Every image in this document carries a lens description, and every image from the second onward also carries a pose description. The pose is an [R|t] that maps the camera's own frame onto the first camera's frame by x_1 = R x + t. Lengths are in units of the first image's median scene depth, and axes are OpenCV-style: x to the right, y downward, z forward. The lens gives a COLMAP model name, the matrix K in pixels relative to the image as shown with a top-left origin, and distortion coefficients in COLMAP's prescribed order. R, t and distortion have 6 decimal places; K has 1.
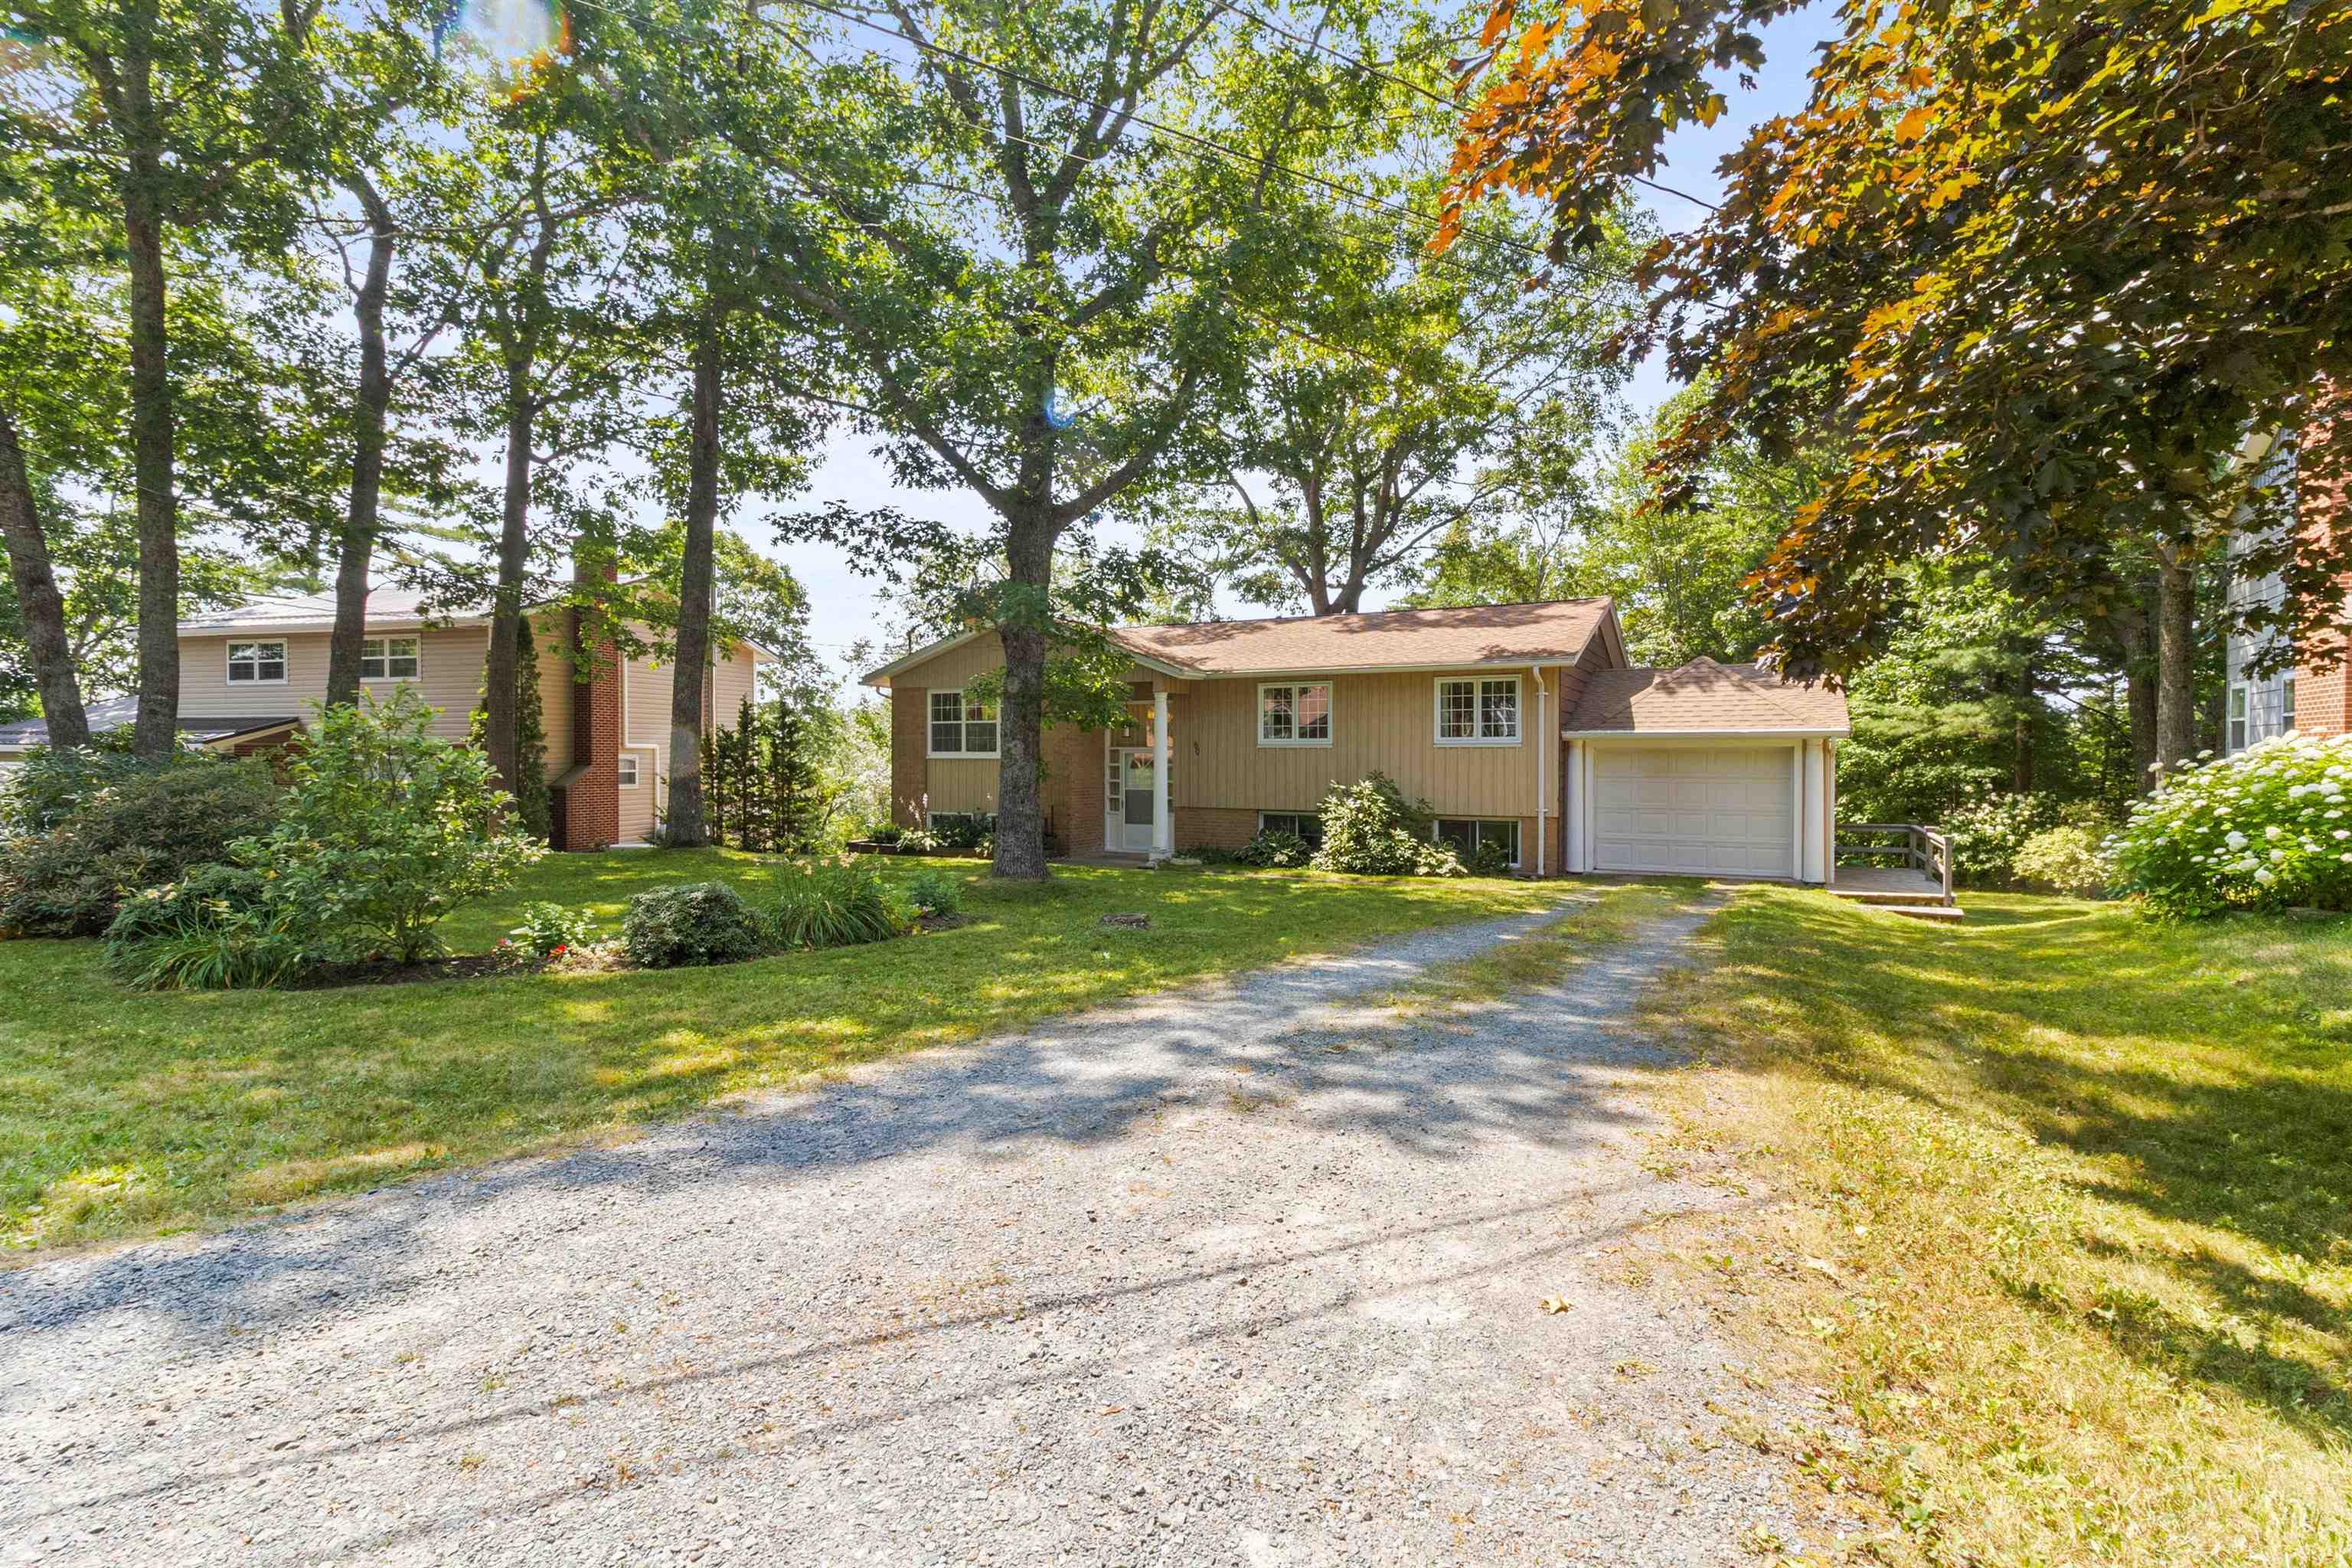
lens RADIAL K [[1082.4, 0, 1181.0], [0, 1082.4, 750.7], [0, 0, 1]] dist [0.000363, 0.000042]
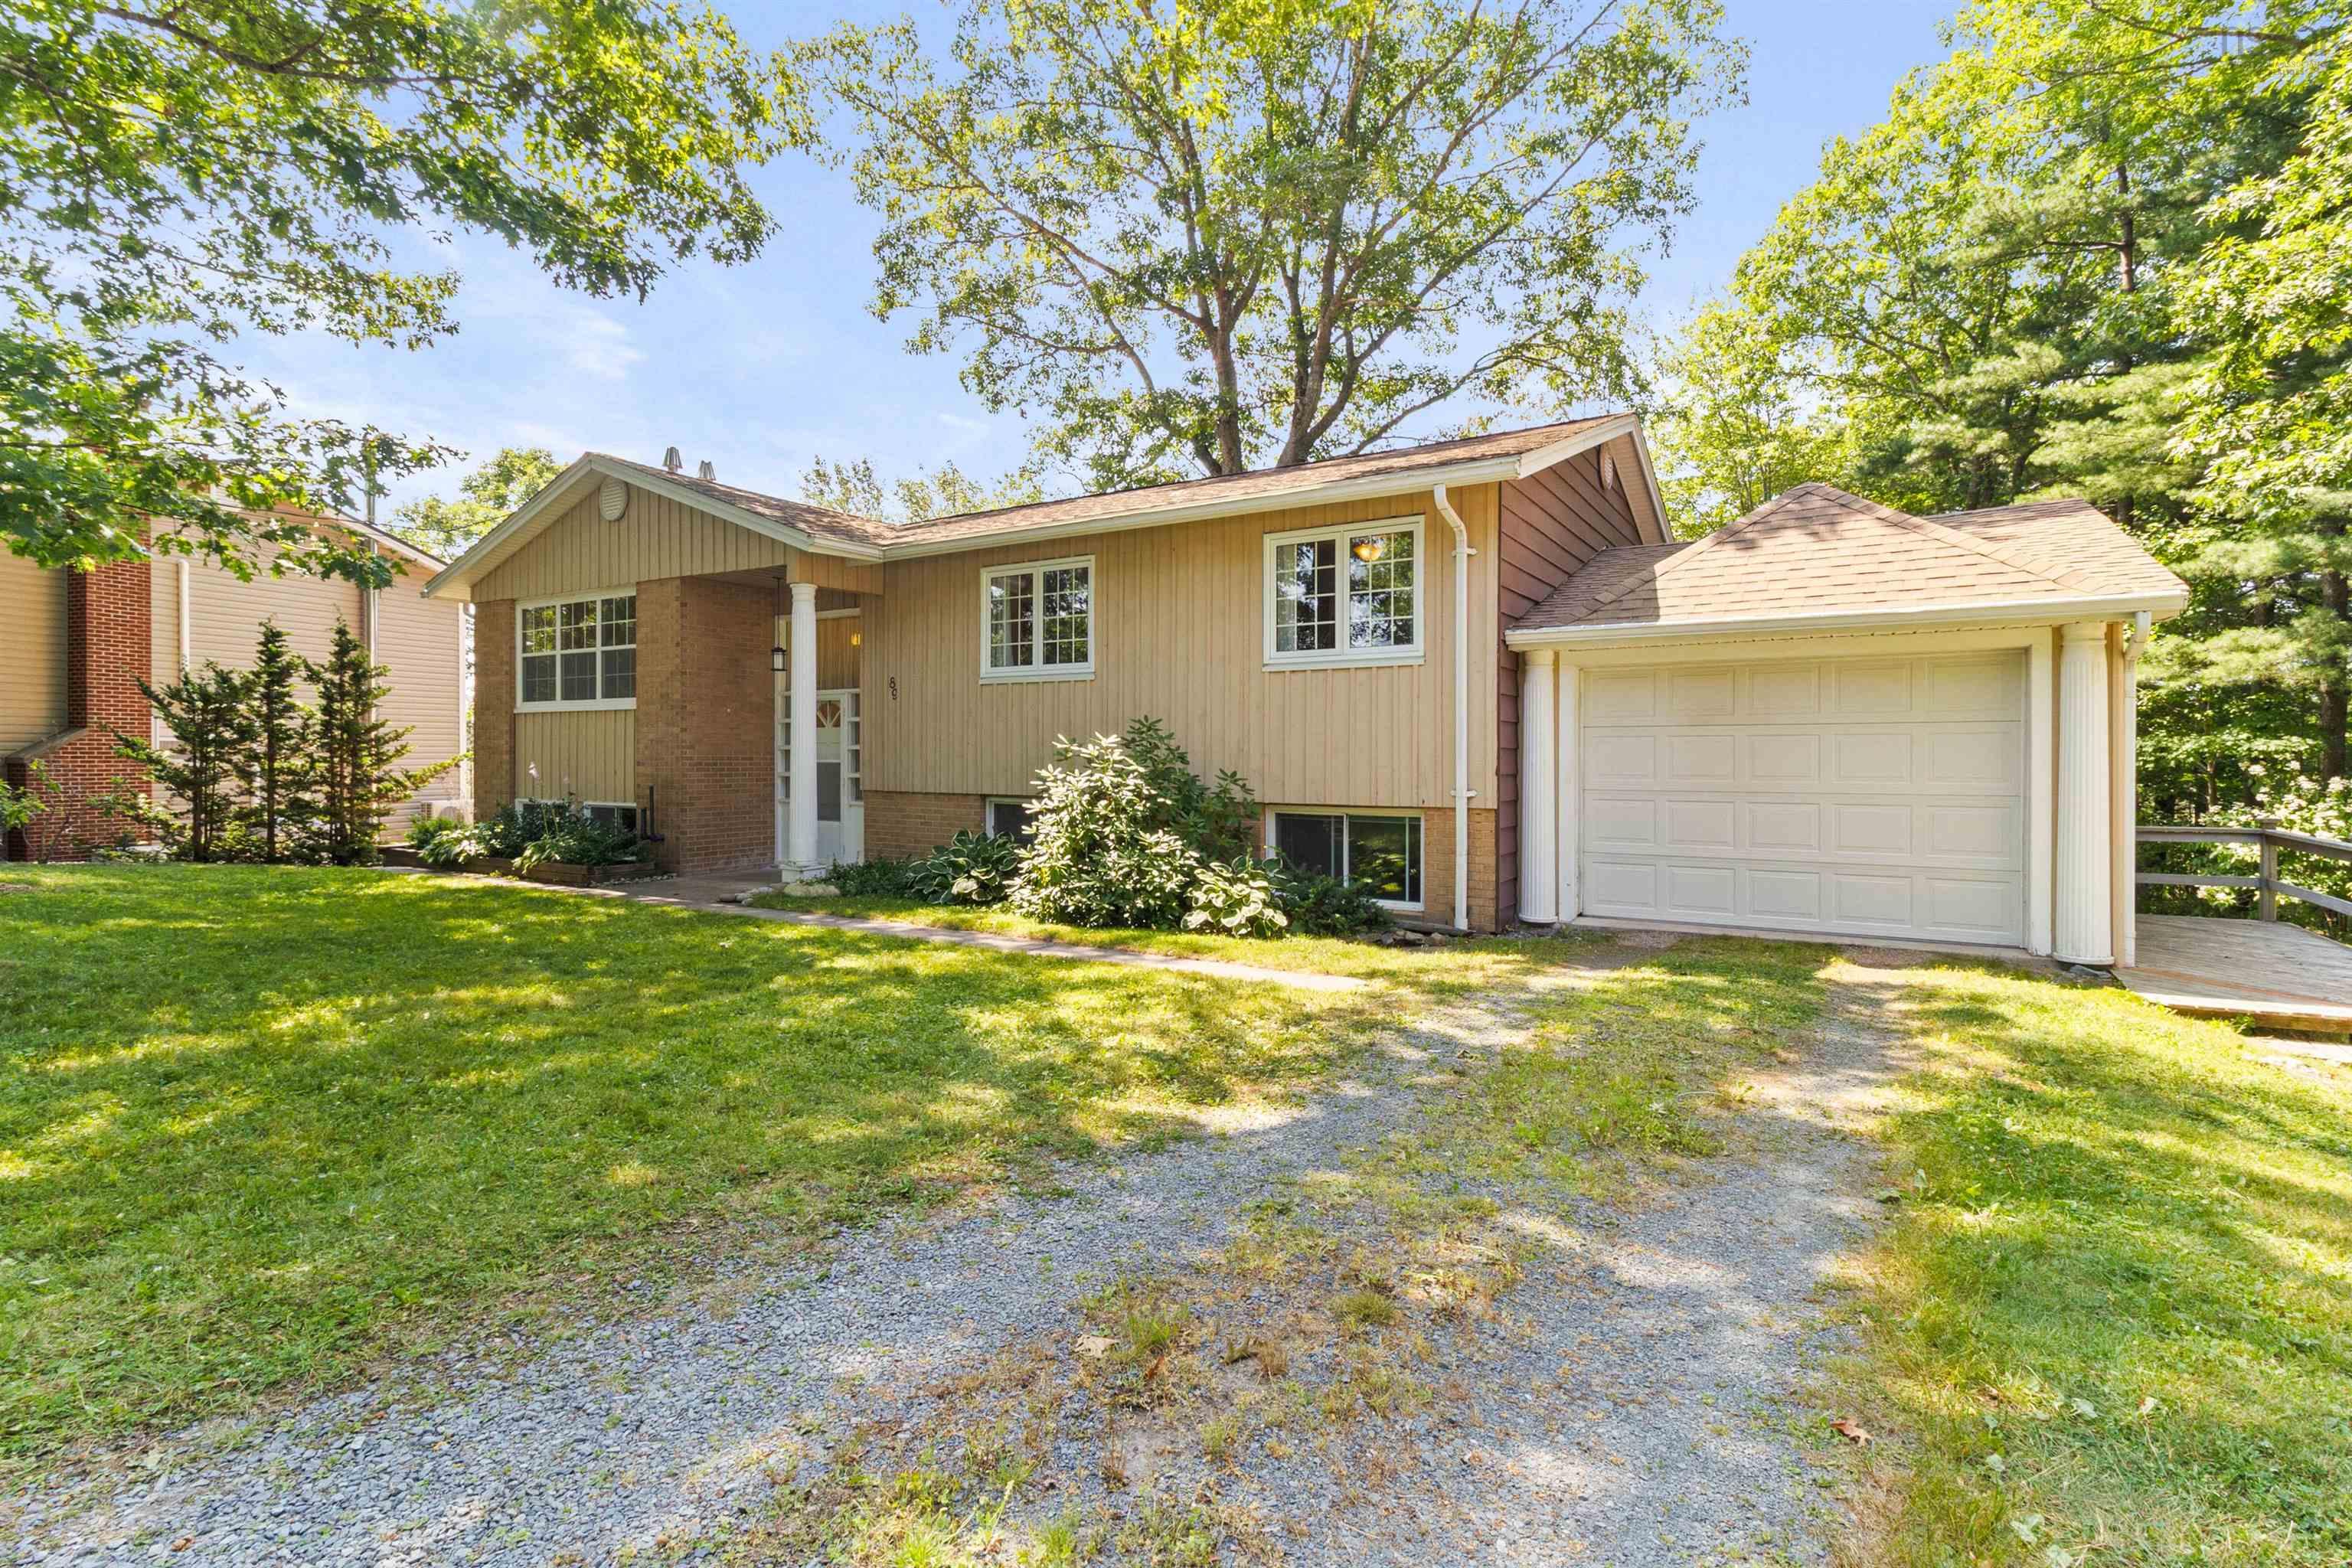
lens RADIAL K [[1082.4, 0, 1181.0], [0, 1082.4, 750.7], [0, 0, 1]] dist [0.000363, 0.000042]
pose [[0.997785, 0.001581, -0.066498, 0.233852], [-0.001603, 0.999999, -0.000284, 0.035032], [0.066497, 0.000390, 0.997787, 0.497895]]
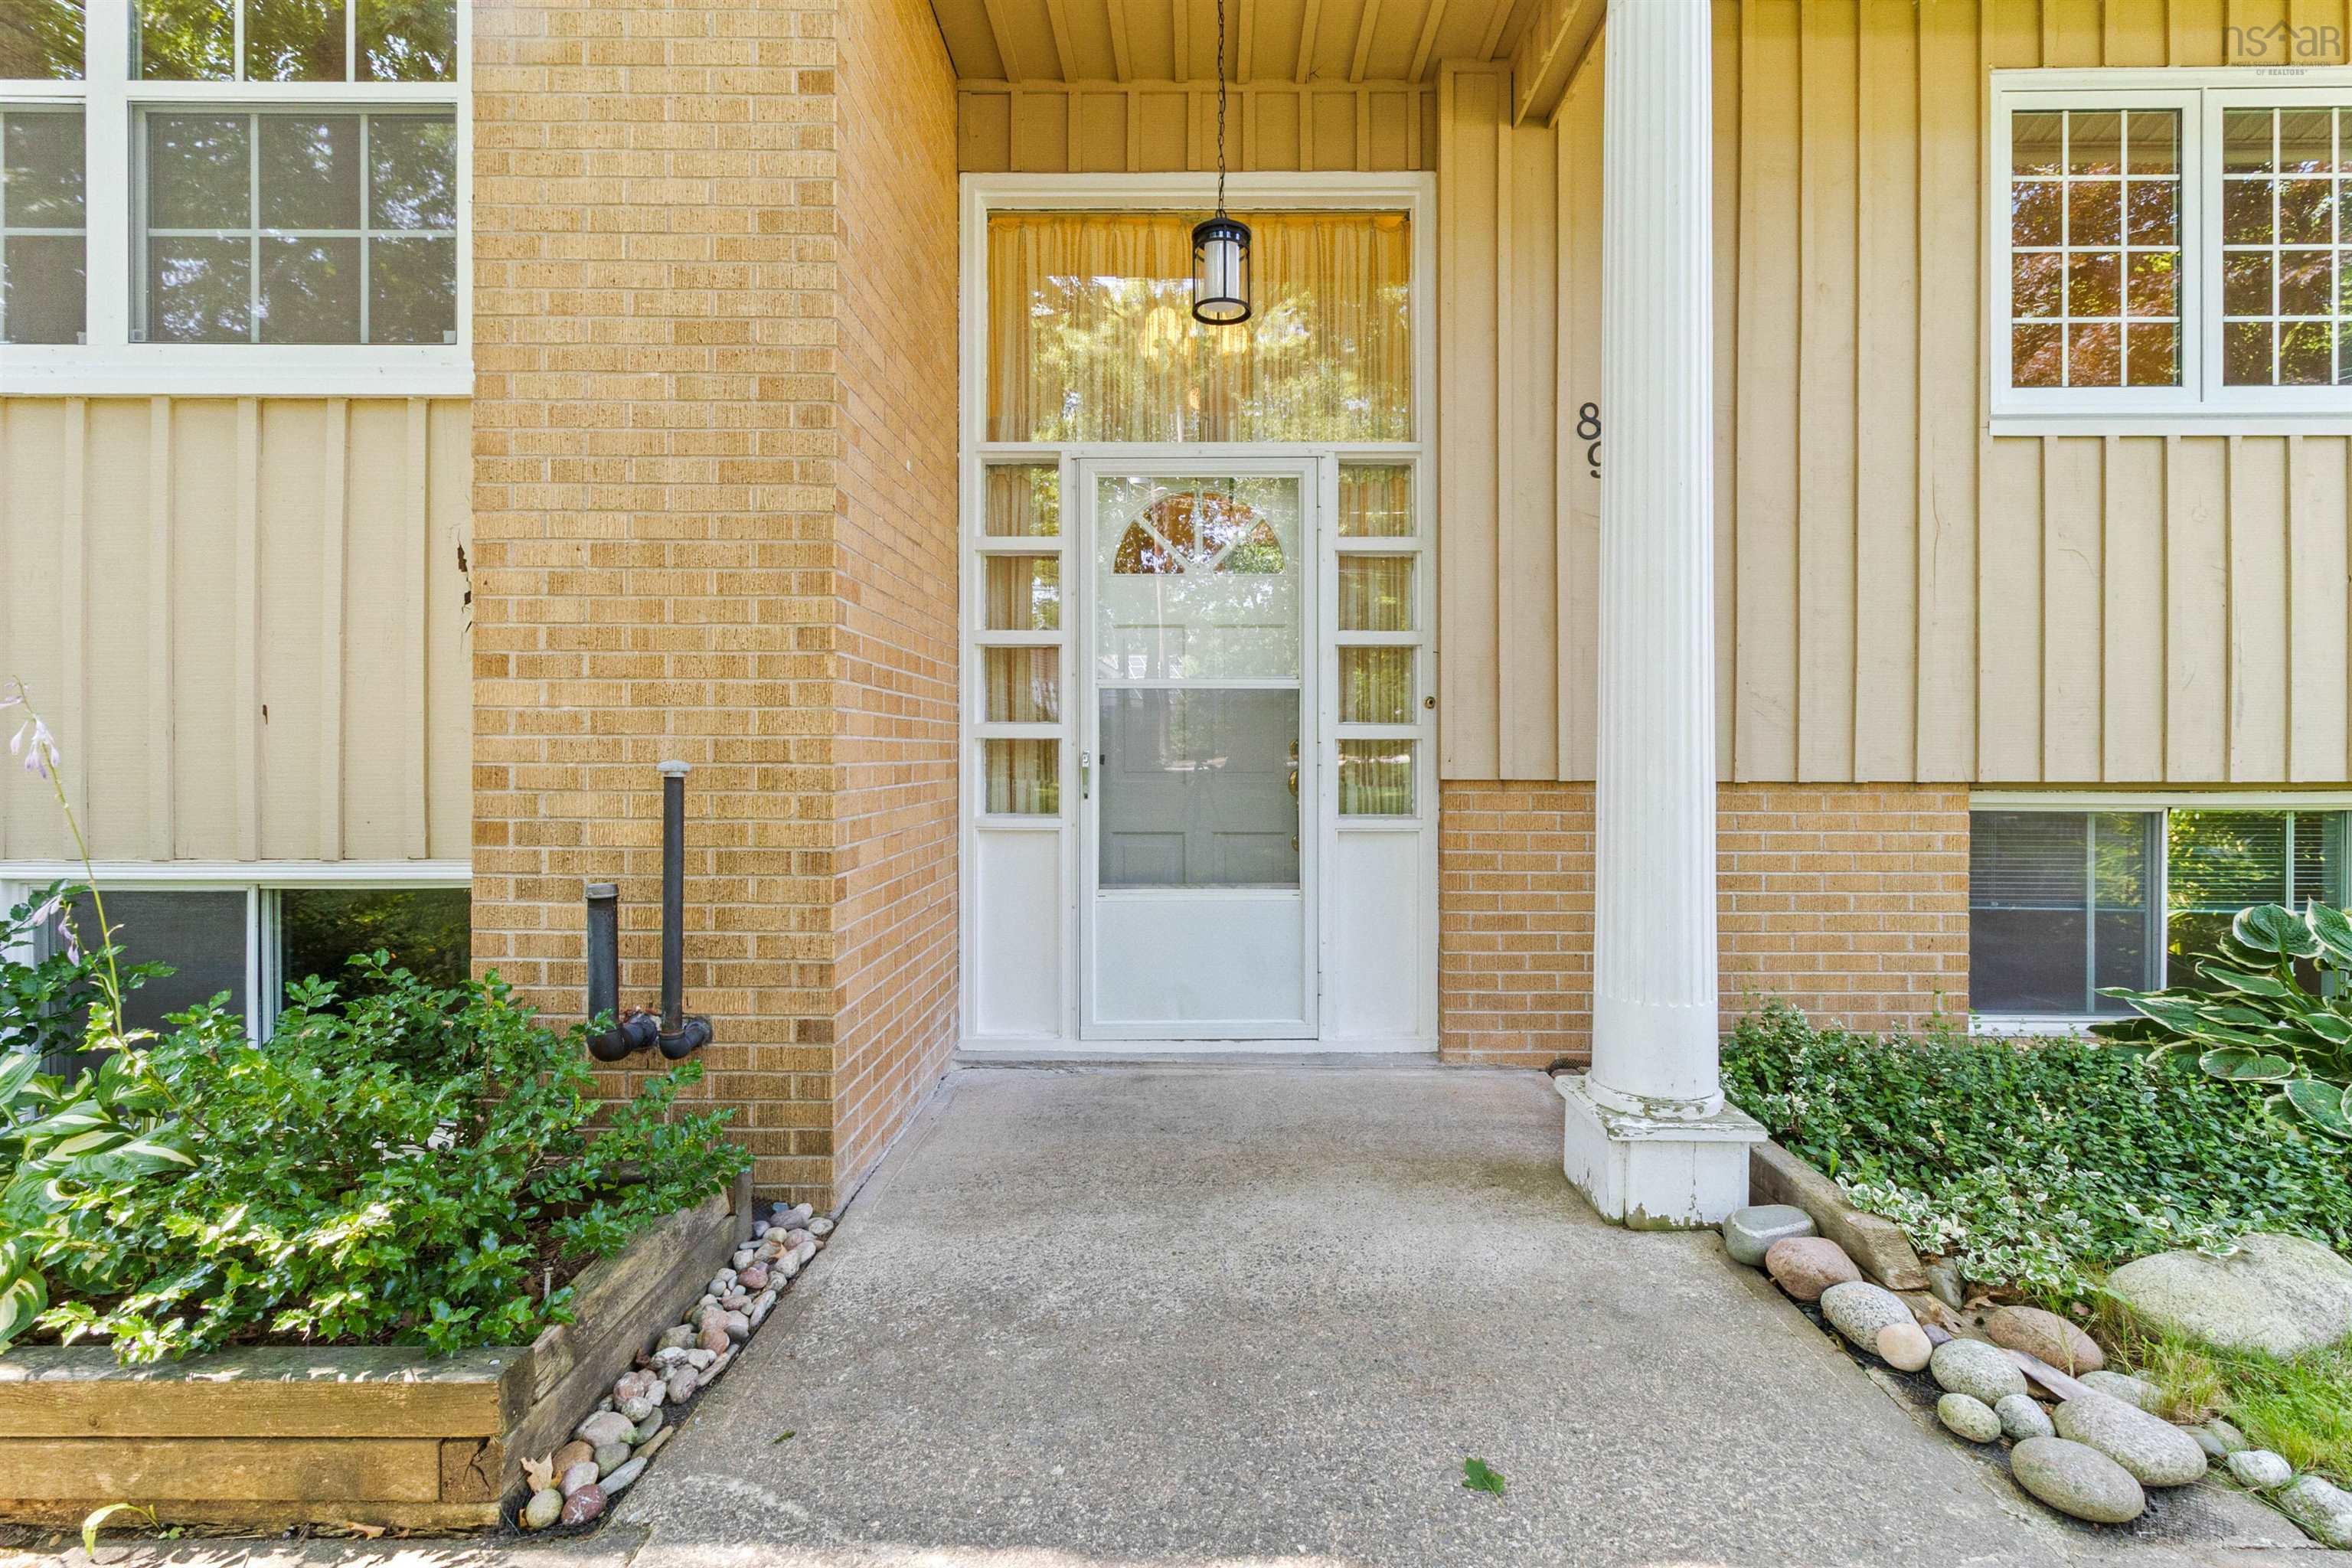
lens RADIAL K [[1082.4, 0, 1181.0], [0, 1082.4, 750.7], [0, 0, 1]] dist [0.000363, 0.000042]
pose [[0.890355, 0.003902, 0.455250, -0.144312], [-0.004289, 0.999991, -0.000182, 0.054501], [-0.455247, -0.001791, 0.890364, 1.005776]]
